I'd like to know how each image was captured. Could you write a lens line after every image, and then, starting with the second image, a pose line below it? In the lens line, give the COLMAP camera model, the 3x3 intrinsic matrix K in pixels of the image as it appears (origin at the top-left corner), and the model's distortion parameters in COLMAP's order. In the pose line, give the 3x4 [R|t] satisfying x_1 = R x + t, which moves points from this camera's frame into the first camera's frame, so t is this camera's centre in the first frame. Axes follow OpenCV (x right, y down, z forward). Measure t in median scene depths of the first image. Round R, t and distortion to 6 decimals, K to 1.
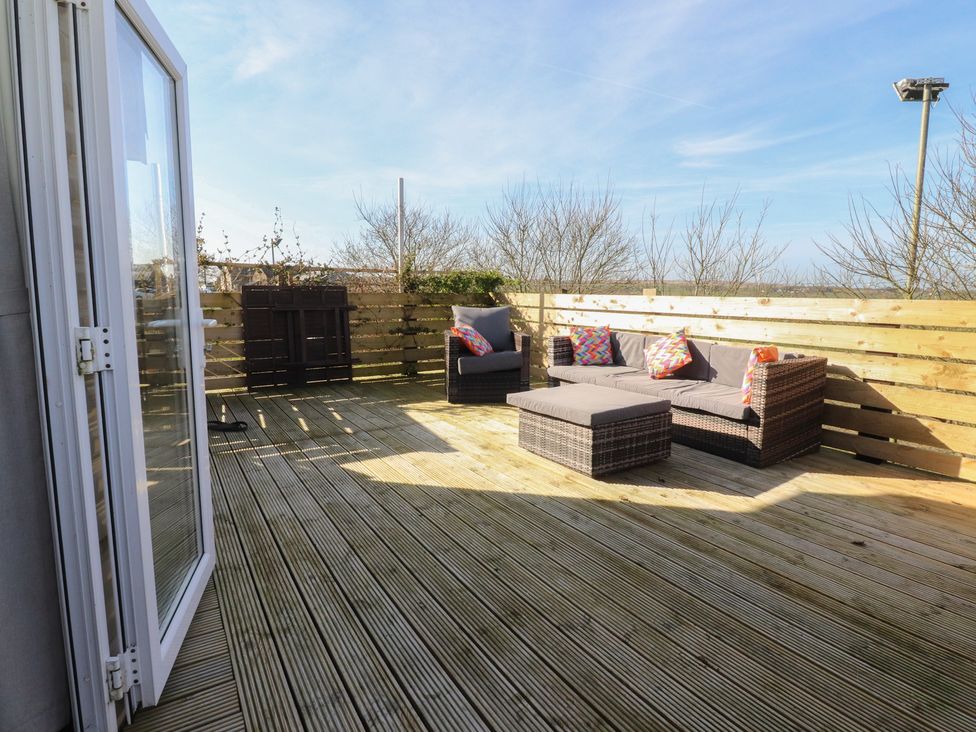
lens RADIAL K [[521.2, 0, 481.4], [0, 521.2, 347.9], [0, 0, 1]] dist [0.007062, -0.015093]
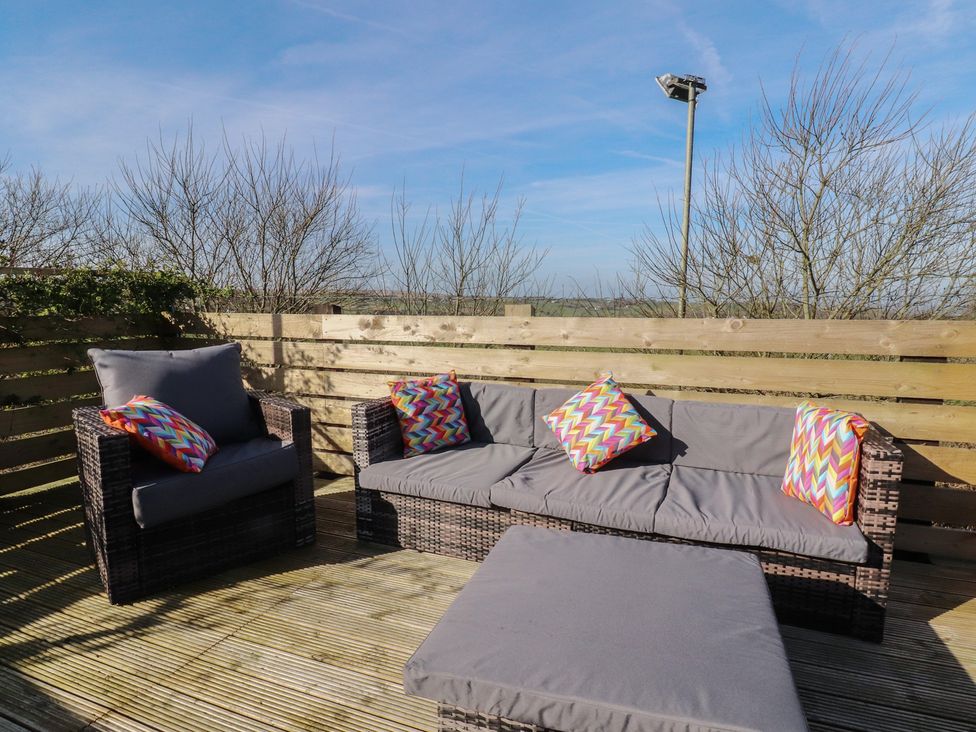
lens RADIAL K [[532.2, 0, 488.0], [0, 532.2, 366.0], [0, 0, 1]] dist [0.033408, -0.048234]
pose [[0.802988, -0.076981, 0.591002, -0.057072], [0.071167, 0.996913, 0.033160, -0.062986], [-0.591730, 0.015433, 0.805988, 0.505146]]
